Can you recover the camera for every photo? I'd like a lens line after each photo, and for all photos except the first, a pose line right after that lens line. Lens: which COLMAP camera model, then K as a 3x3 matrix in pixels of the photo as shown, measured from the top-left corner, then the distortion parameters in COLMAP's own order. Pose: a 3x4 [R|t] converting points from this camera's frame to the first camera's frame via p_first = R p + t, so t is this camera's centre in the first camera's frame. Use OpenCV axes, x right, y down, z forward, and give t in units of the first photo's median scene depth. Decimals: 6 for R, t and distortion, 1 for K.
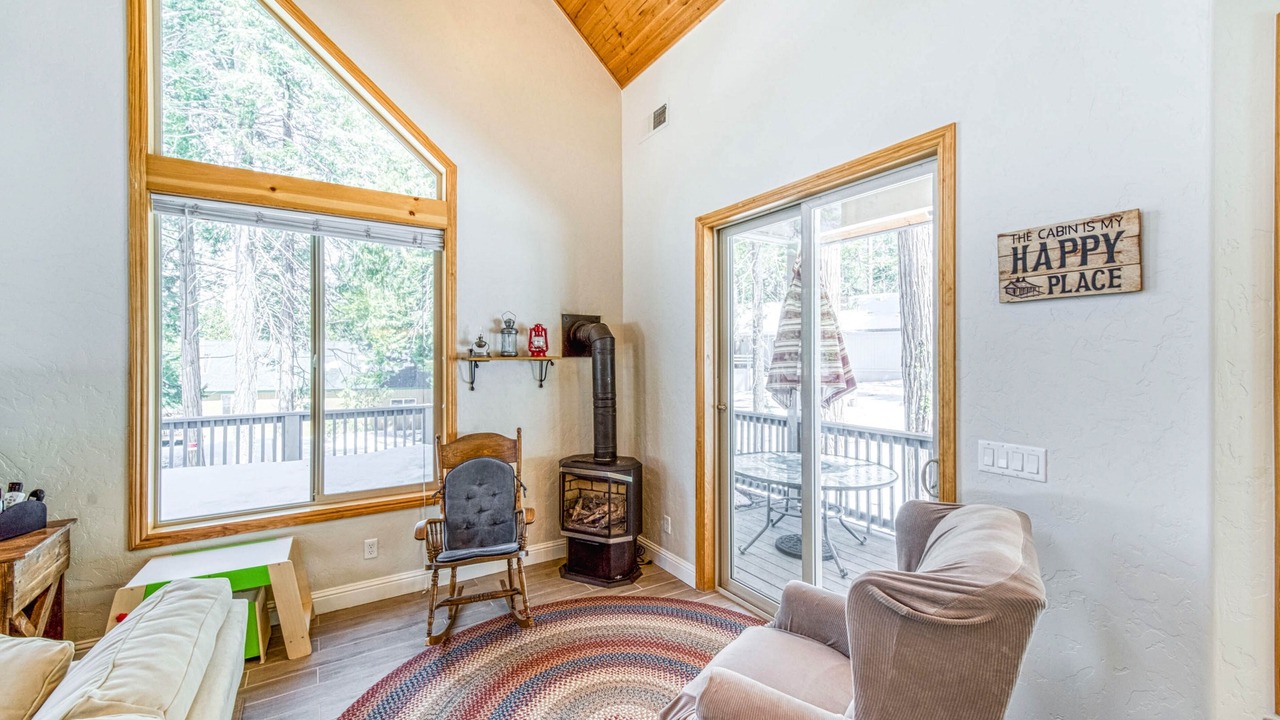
lens RADIAL K [[517.7, 0, 636.7], [0, 517.7, 353.9], [0, 0, 1]] dist [0.013189, -0.003566]
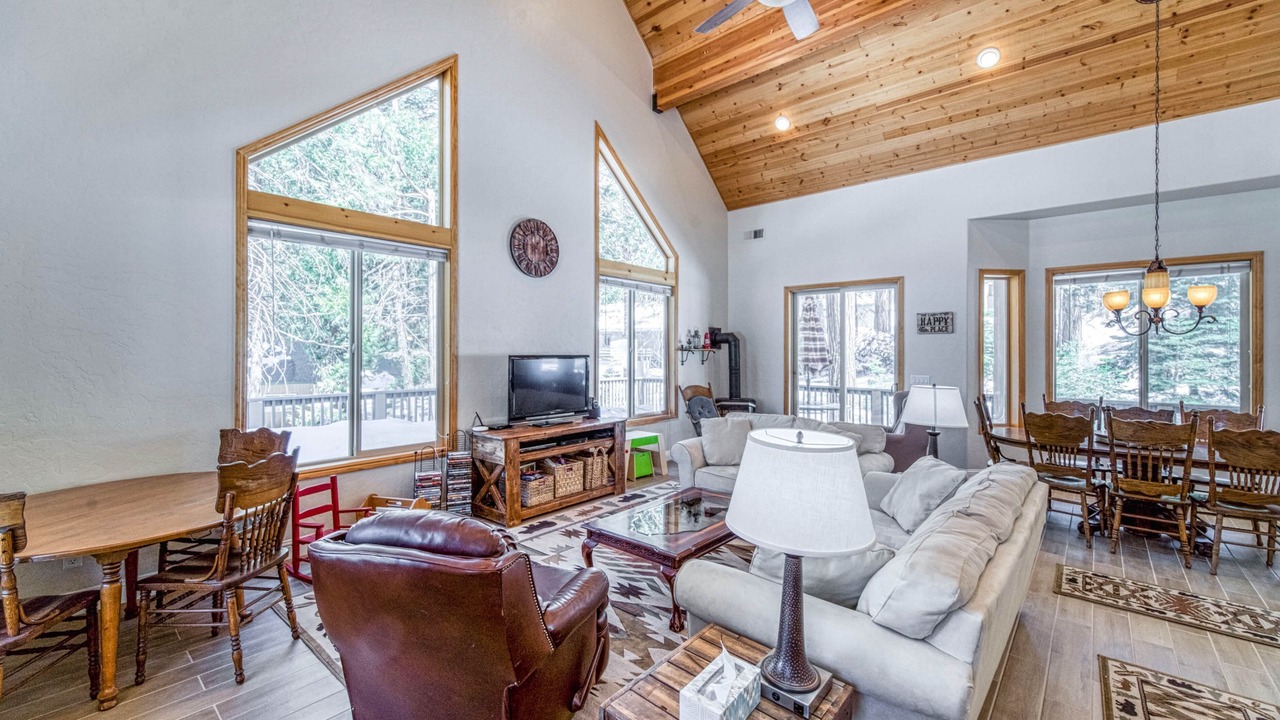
lens RADIAL K [[517.7, 0, 651.7], [0, 517.7, 348.7], [0, 0, 1]] dist [0.013189, -0.003566]
pose [[0.949916, 0.004755, 0.312470, -1.084091], [-0.005047, 0.999987, 0.000126, 0.005353], [-0.312465, -0.001697, 0.949928, -0.905925]]
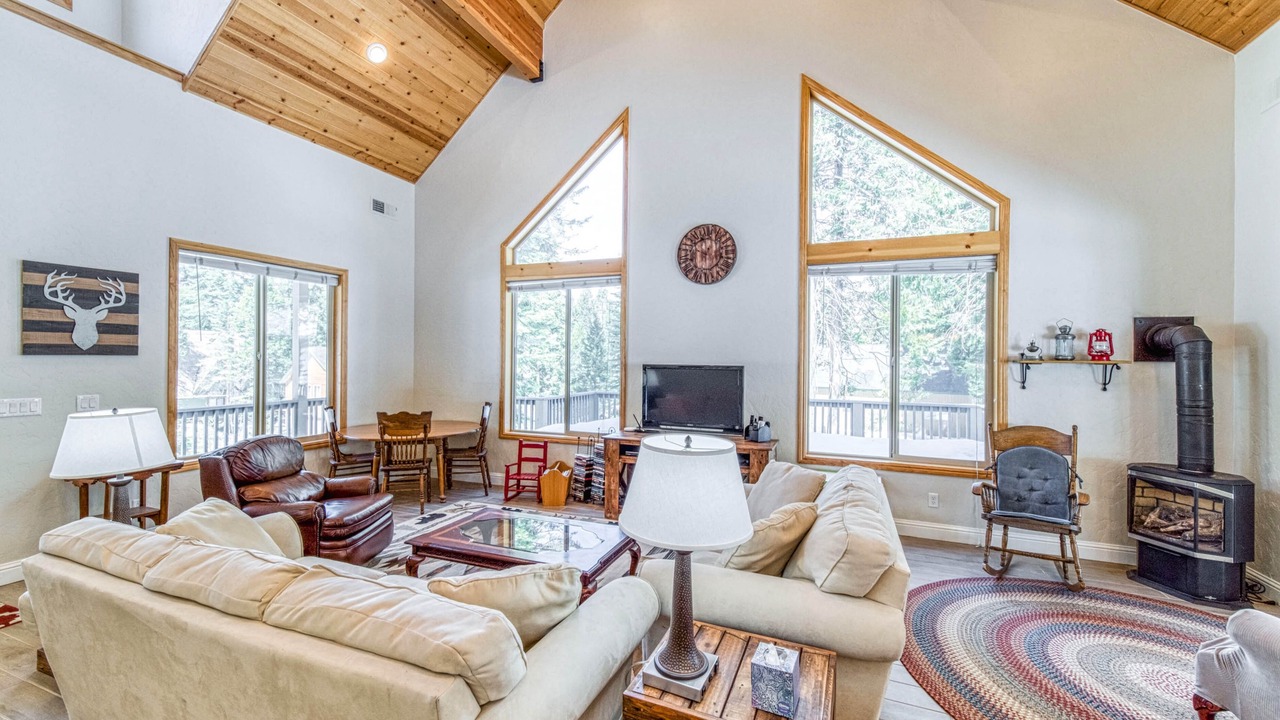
lens RADIAL K [[517.7, 0, 630.8], [0, 517.7, 355.7], [0, 0, 1]] dist [0.013189, -0.003566]
pose [[0.580787, 0.005486, -0.814037, 0.121720], [-0.007457, 0.999971, 0.001418, 0.000766], [0.814022, 0.005247, 0.580811, -0.394836]]
